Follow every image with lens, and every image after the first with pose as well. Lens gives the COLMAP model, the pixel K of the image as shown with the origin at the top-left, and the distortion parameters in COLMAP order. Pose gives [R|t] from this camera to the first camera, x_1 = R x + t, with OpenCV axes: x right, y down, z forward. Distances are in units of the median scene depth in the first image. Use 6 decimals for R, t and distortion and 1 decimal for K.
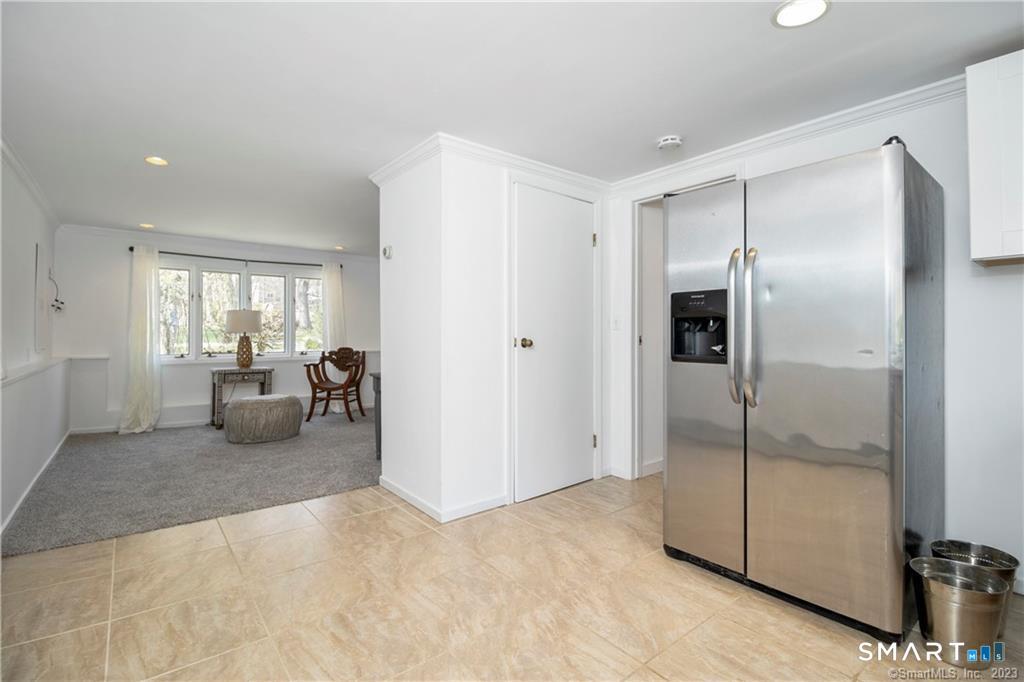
lens RADIAL K [[475.3, 0, 510.7], [0, 475.3, 337.2], [0, 0, 1]] dist [0.000348, -0.009566]
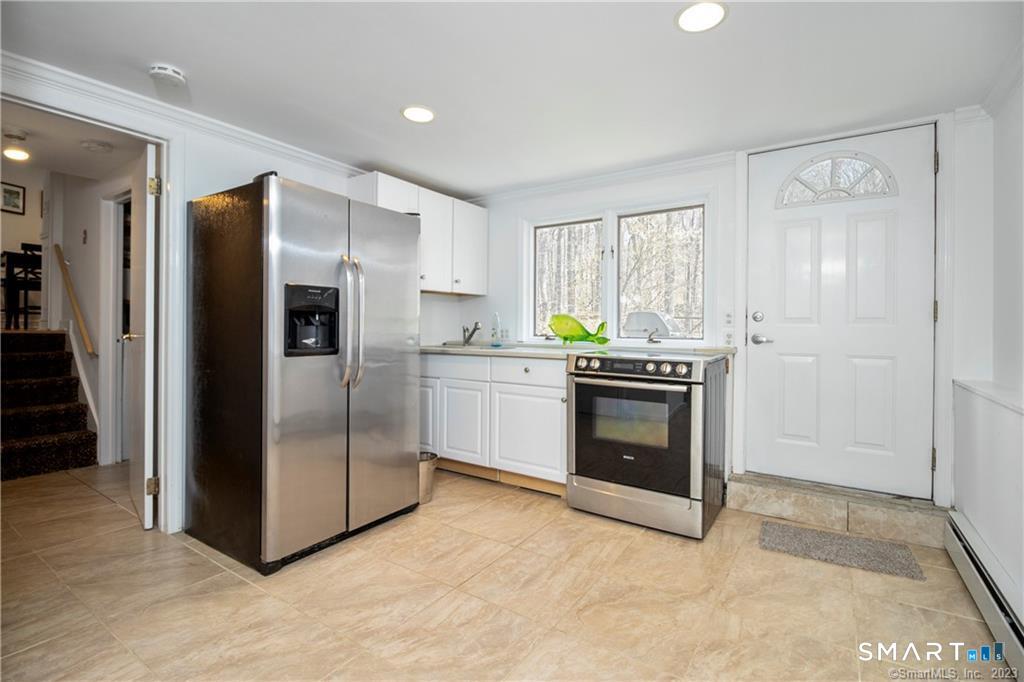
lens RADIAL K [[475.3, 0, 510.8], [0, 475.3, 333.2], [0, 0, 1]] dist [0.000348, -0.009566]
pose [[-0.308417, -0.011405, 0.951183, -0.764107], [-0.003995, 0.999935, 0.010694, -0.008347], [-0.951243, -0.000502, -0.308443, 0.980981]]
